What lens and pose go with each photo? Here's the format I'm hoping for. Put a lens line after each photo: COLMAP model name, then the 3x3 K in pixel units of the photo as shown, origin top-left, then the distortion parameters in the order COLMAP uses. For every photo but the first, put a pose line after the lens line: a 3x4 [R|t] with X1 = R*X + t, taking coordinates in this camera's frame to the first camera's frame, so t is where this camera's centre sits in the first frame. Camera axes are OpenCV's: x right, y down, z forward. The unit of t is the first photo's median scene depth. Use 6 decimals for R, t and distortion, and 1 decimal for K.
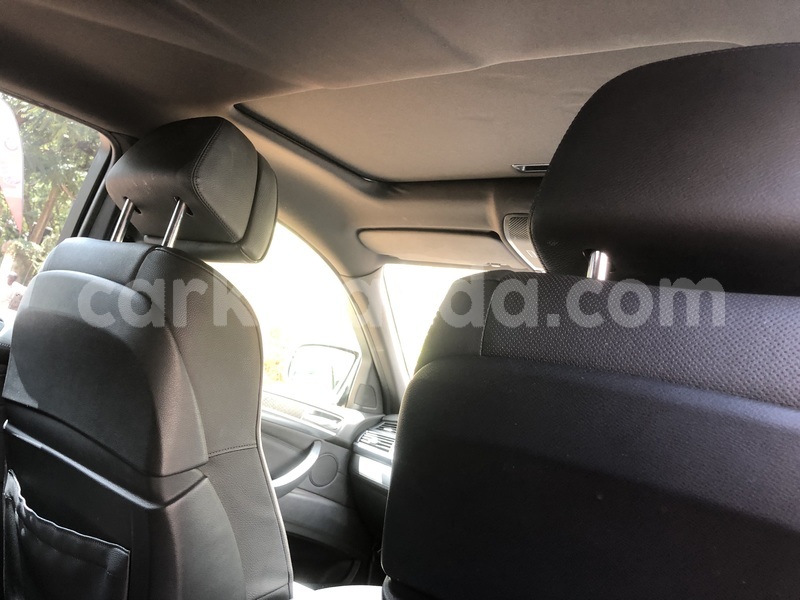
lens RADIAL K [[646.0, 0, 393.1], [0, 646.0, 300.6], [0, 0, 1]] dist [0.016126, -0.023904]
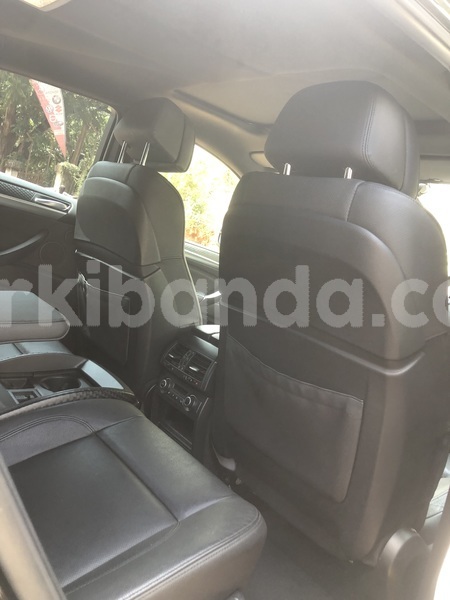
lens RADIAL K [[484.5, 0, 228.5], [0, 484.5, 296.6], [0, 0, 1]] dist [0.016126, -0.023904]
pose [[0.979024, 0.034206, -0.200854, 0.234817], [0.003455, 0.982877, 0.184230, 0.043927], [0.203717, -0.181059, 0.962142, -0.492418]]
